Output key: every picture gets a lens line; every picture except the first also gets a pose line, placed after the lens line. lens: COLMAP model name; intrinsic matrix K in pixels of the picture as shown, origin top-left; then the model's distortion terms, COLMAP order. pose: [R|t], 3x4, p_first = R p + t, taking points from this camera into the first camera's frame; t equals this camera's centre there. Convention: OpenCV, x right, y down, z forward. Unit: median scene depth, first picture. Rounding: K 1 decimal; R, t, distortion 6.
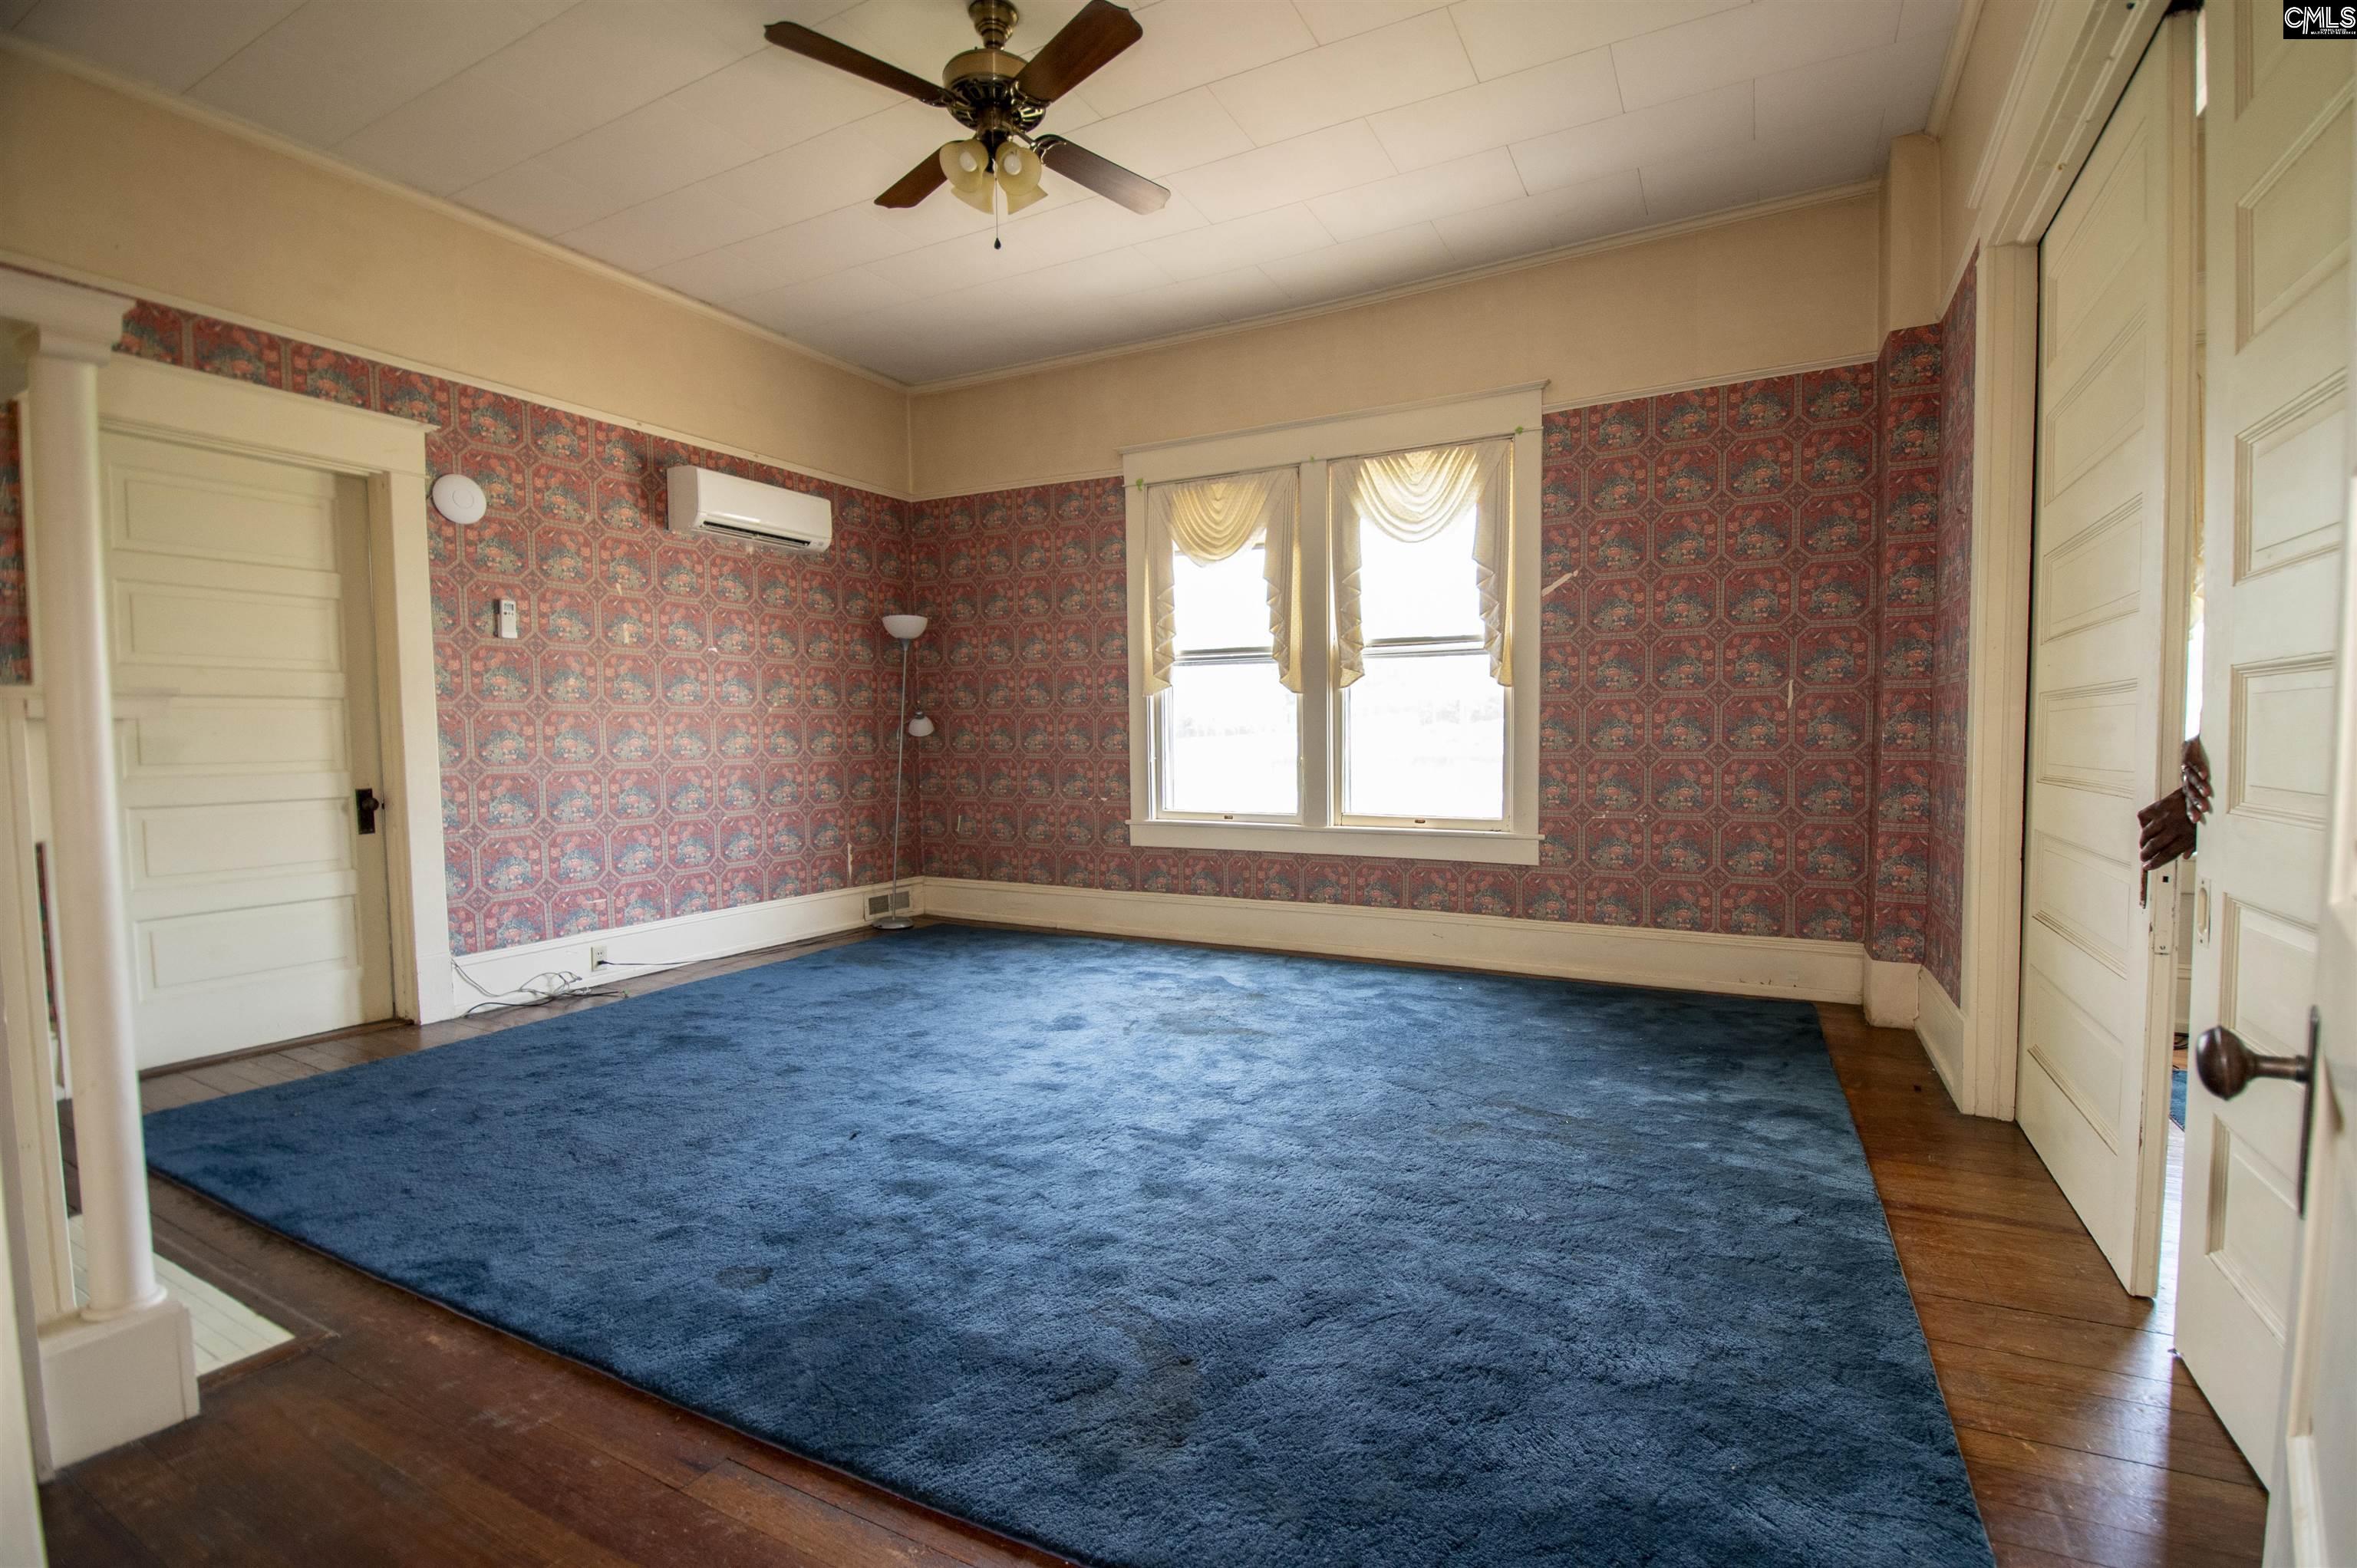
lens RADIAL K [[1024.3, 0, 1228.3], [0, 1024.3, 785.9], [0, 0, 1]] dist [0.026011, -0.030255]
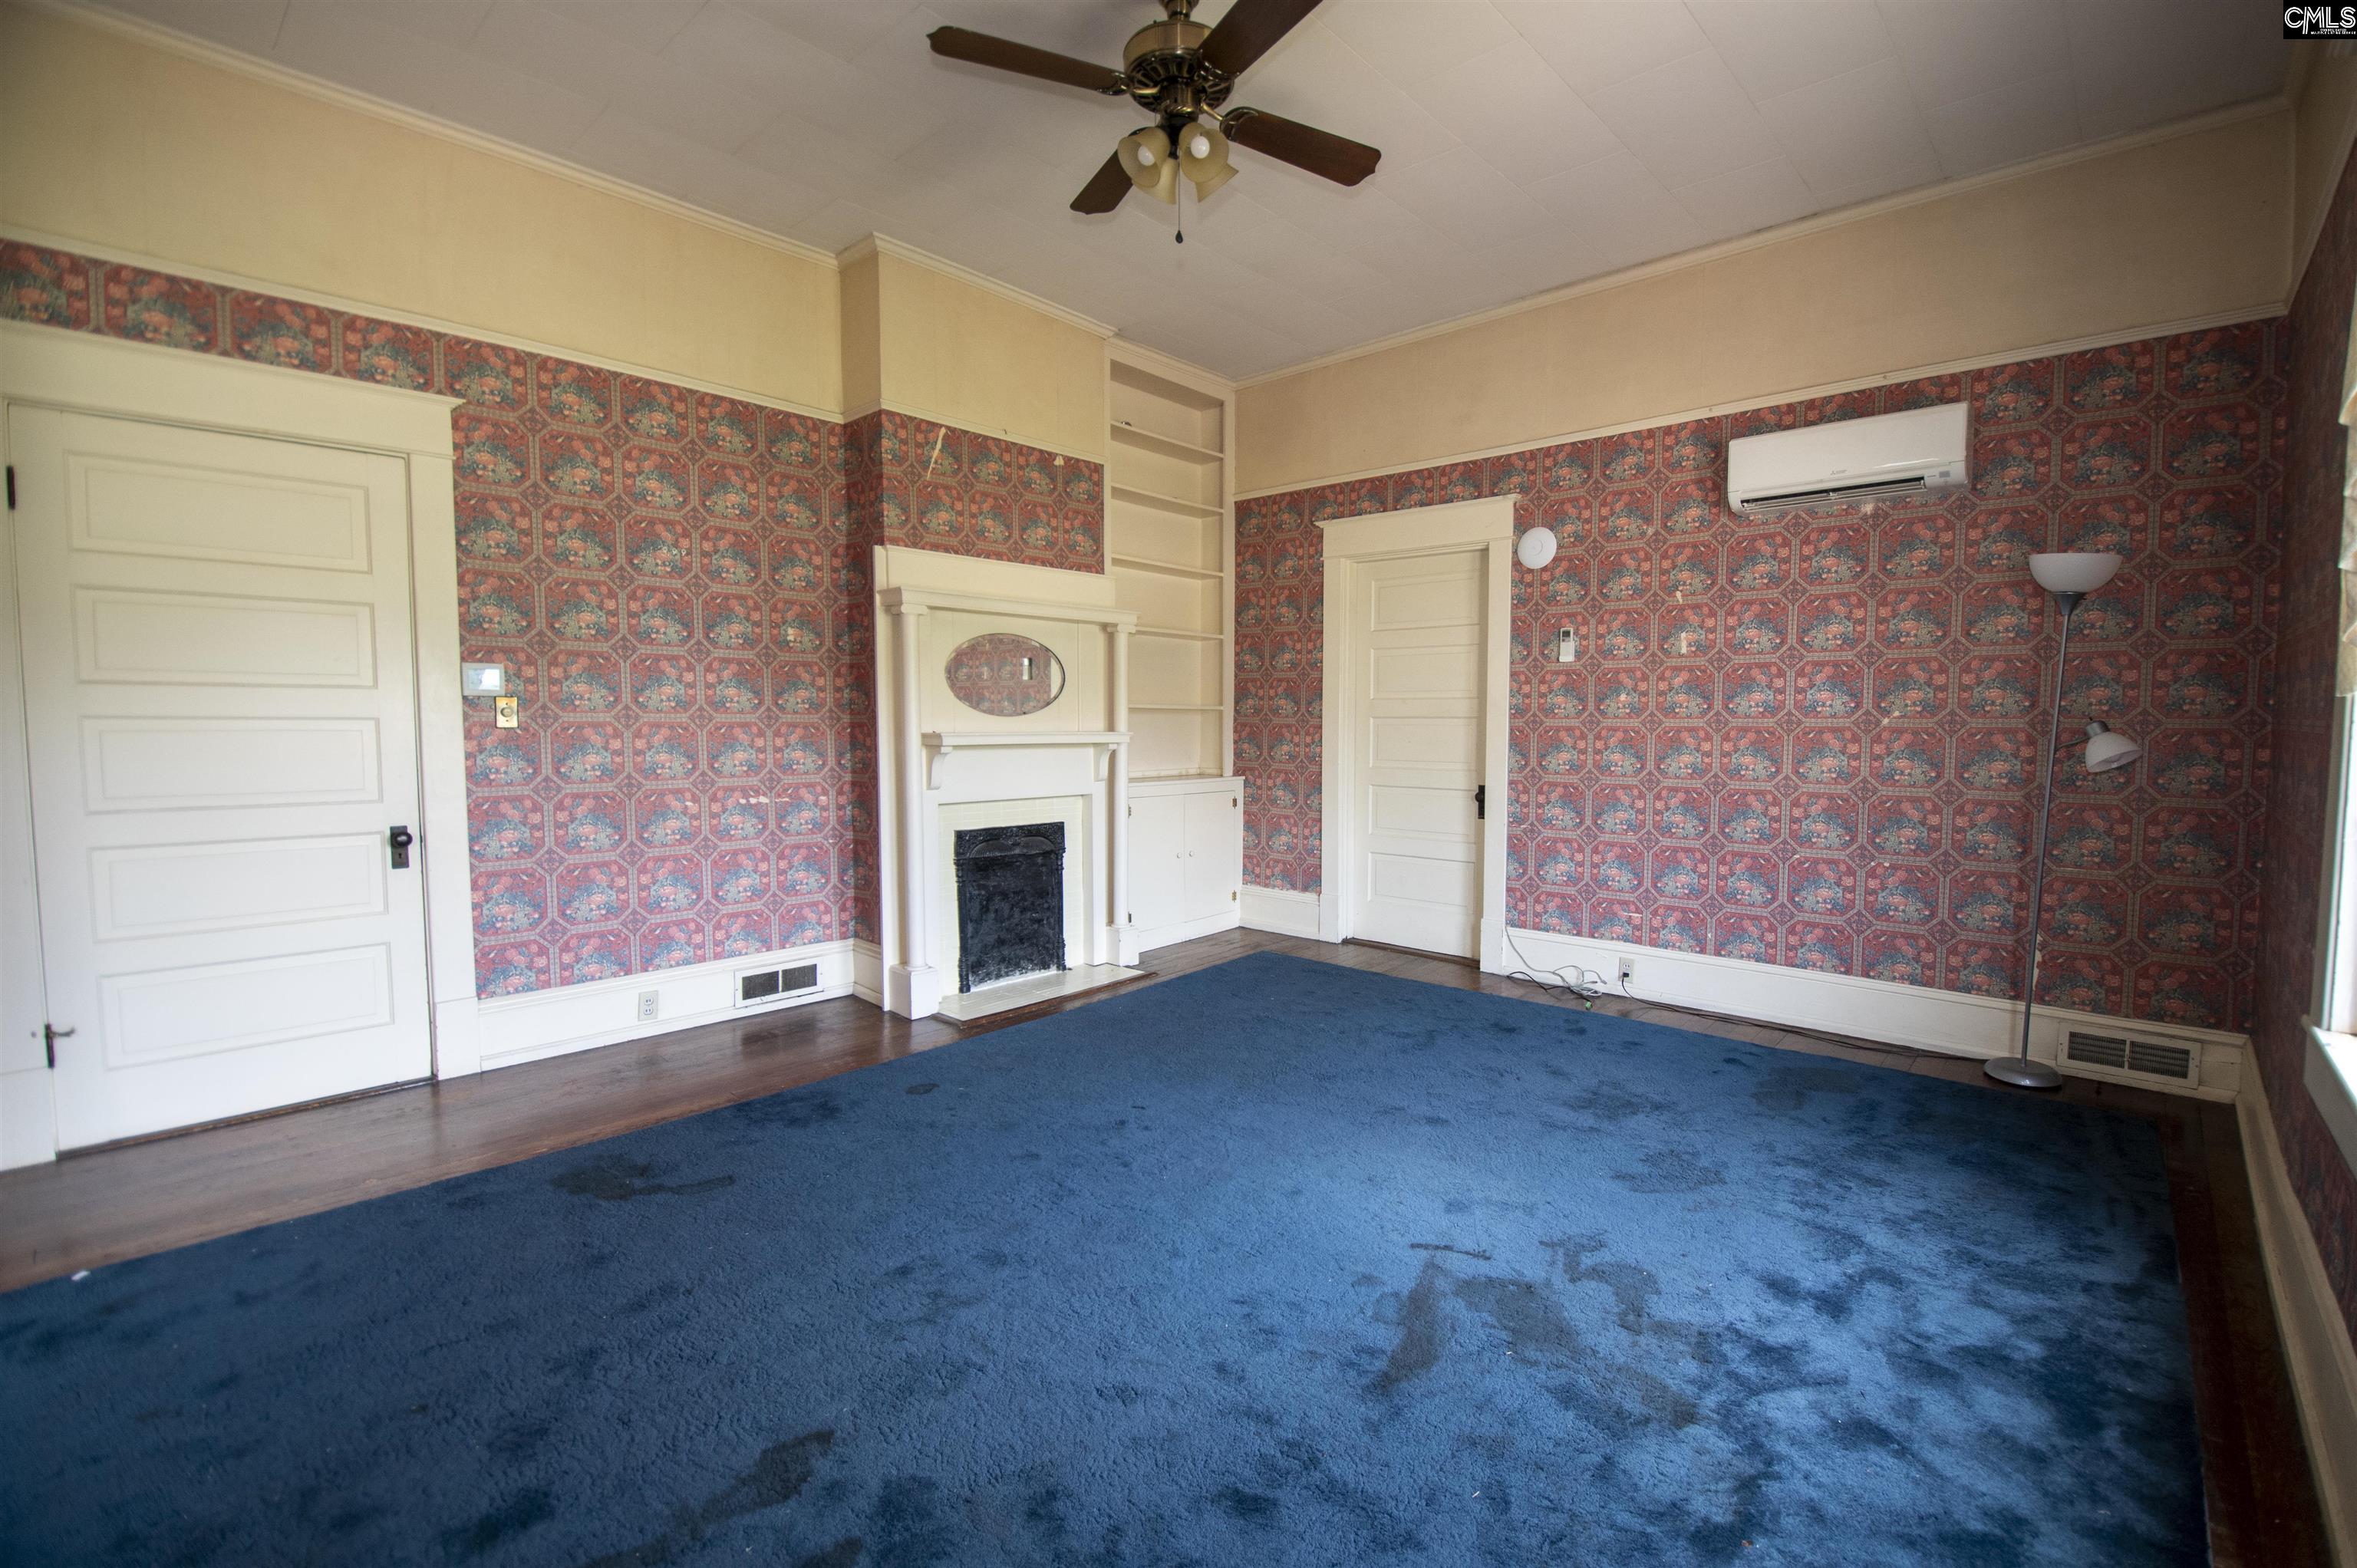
lens RADIAL K [[1024.3, 0, 1228.3], [0, 1024.3, 785.9], [0, 0, 1]] dist [0.026011, -0.030255]
pose [[-0.246668, 0.072066, -0.966417, 0.443569], [-0.048184, 0.995086, 0.086502, -0.080501], [0.967901, 0.067903, -0.241983, 0.845568]]
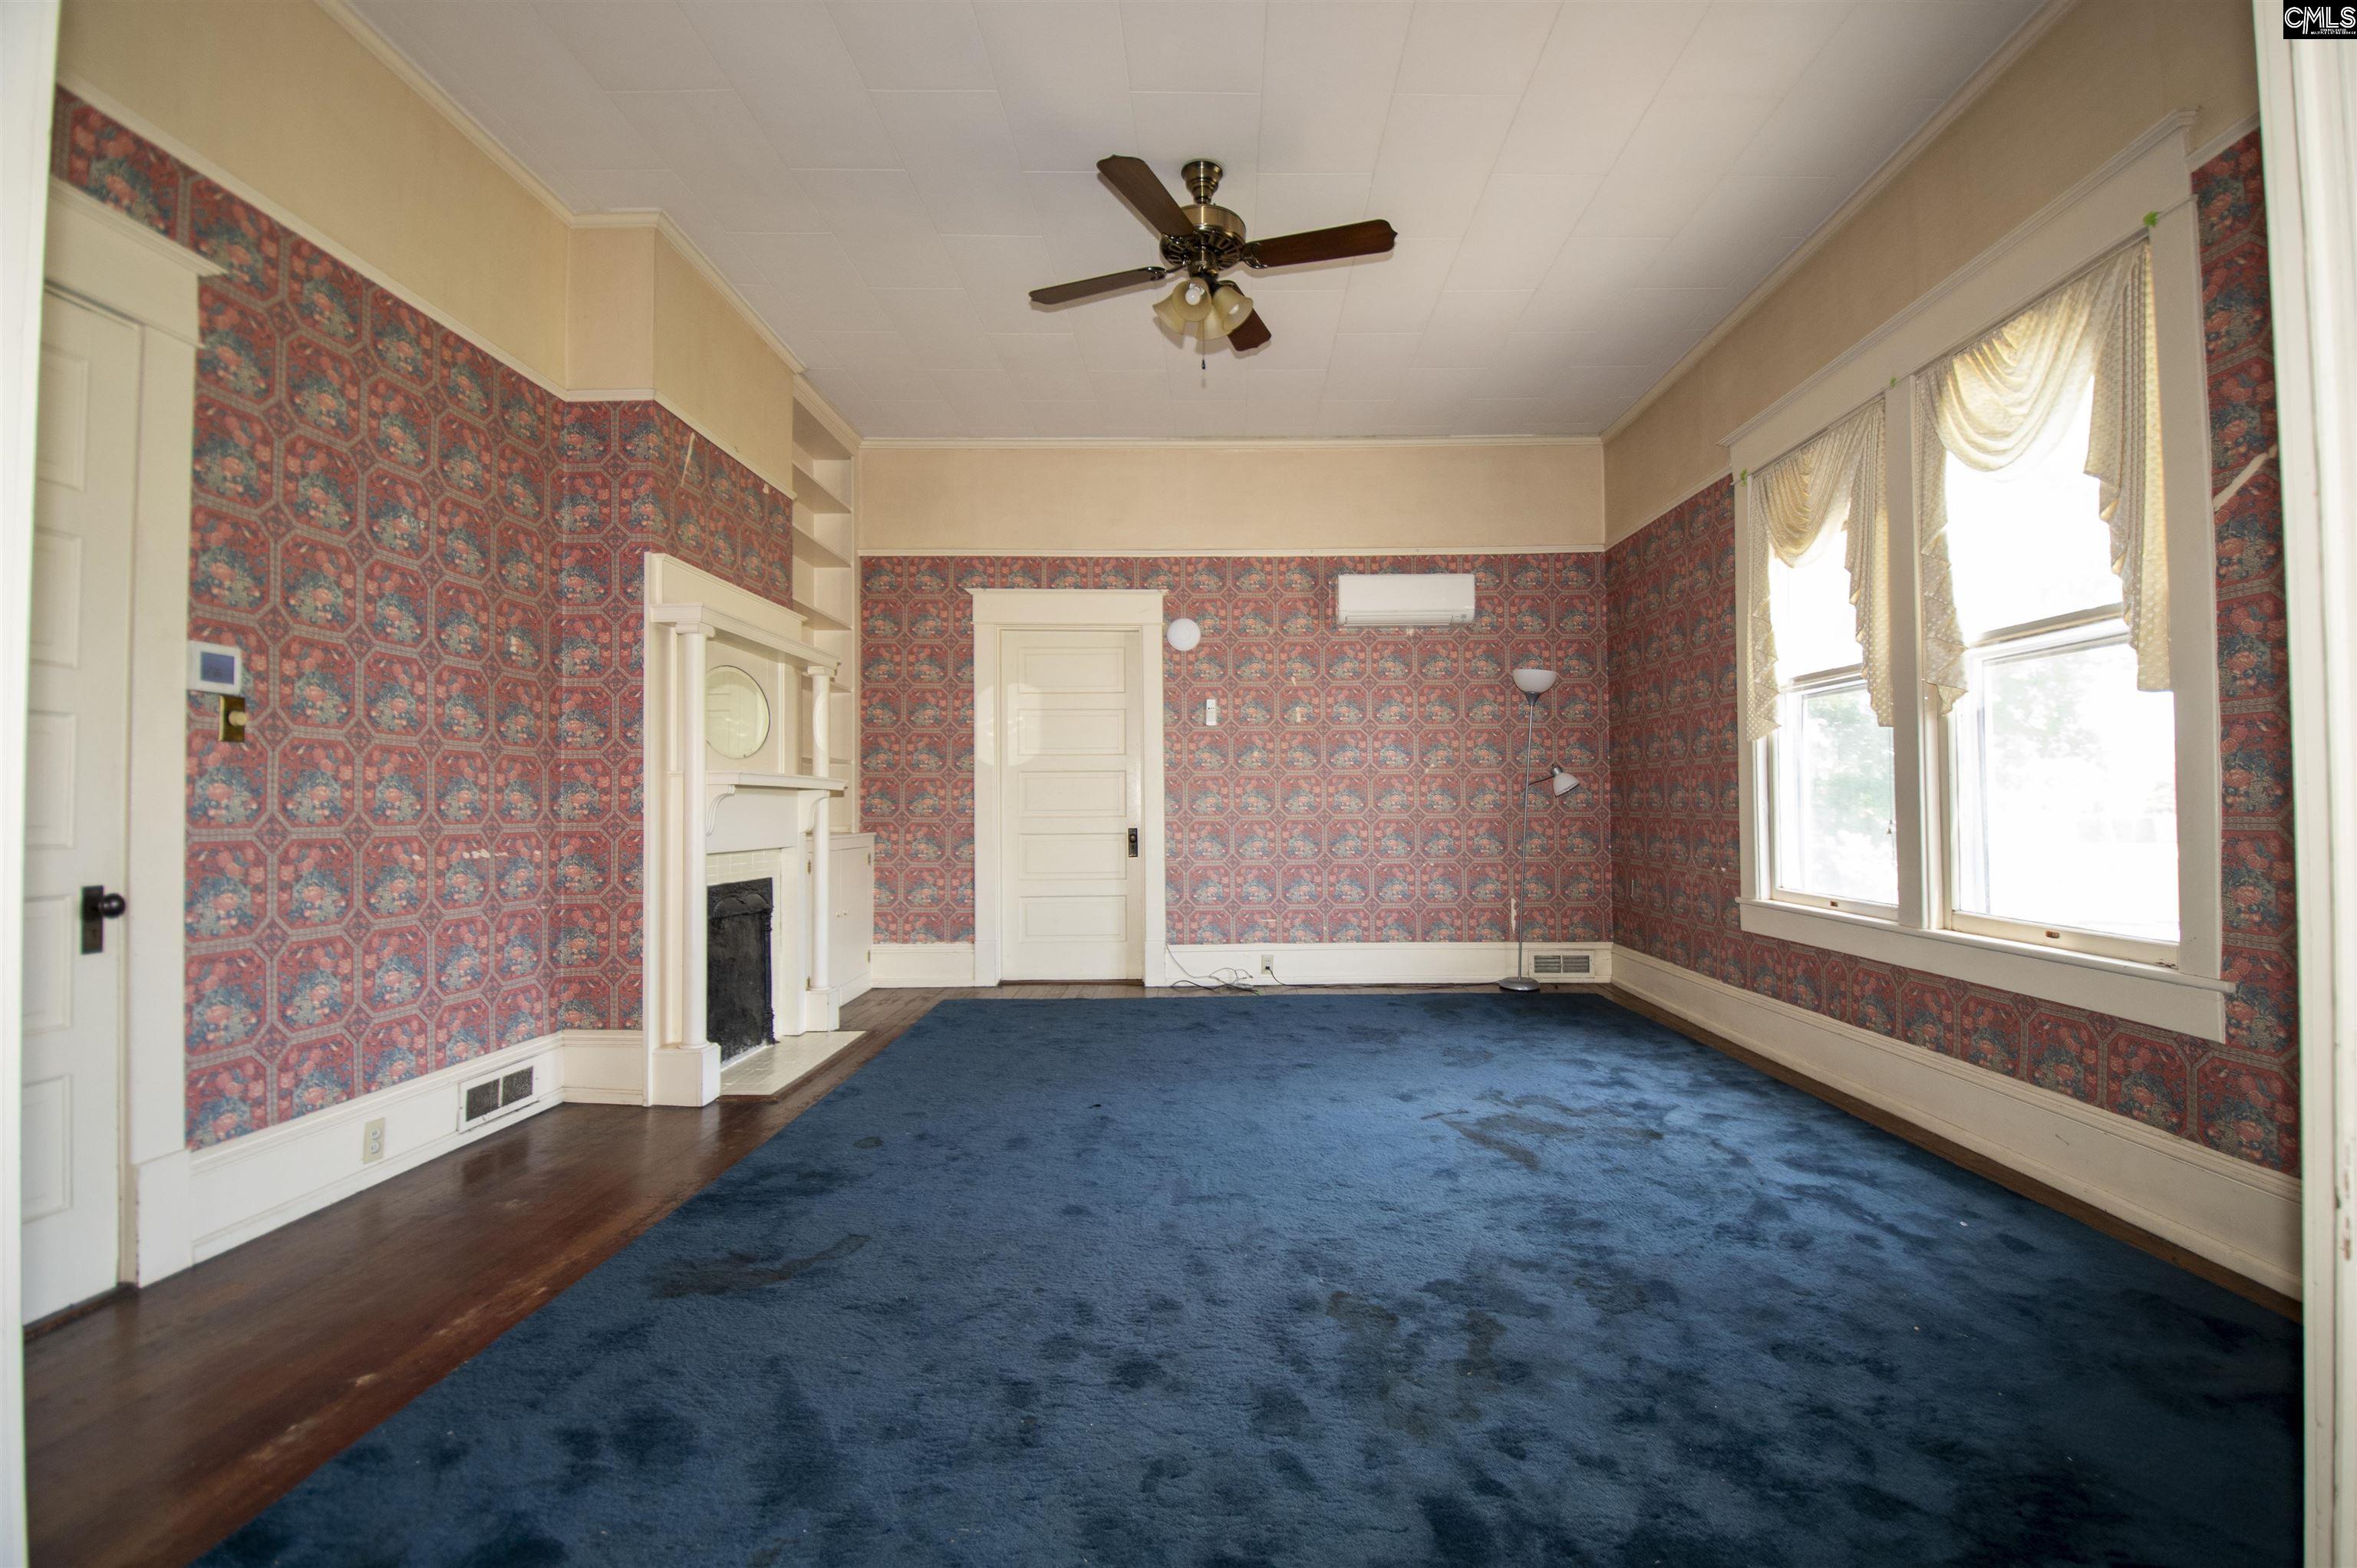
lens RADIAL K [[1035.3, 0, 1227.5], [0, 1035.3, 781.8], [0, 0, 1]] dist [0.023420, -0.028149]
pose [[0.460590, -0.016296, -0.887463, 0.529446], [-0.040880, 0.998381, -0.039549, -0.009732], [0.886671, 0.054495, 0.459178, 0.336693]]
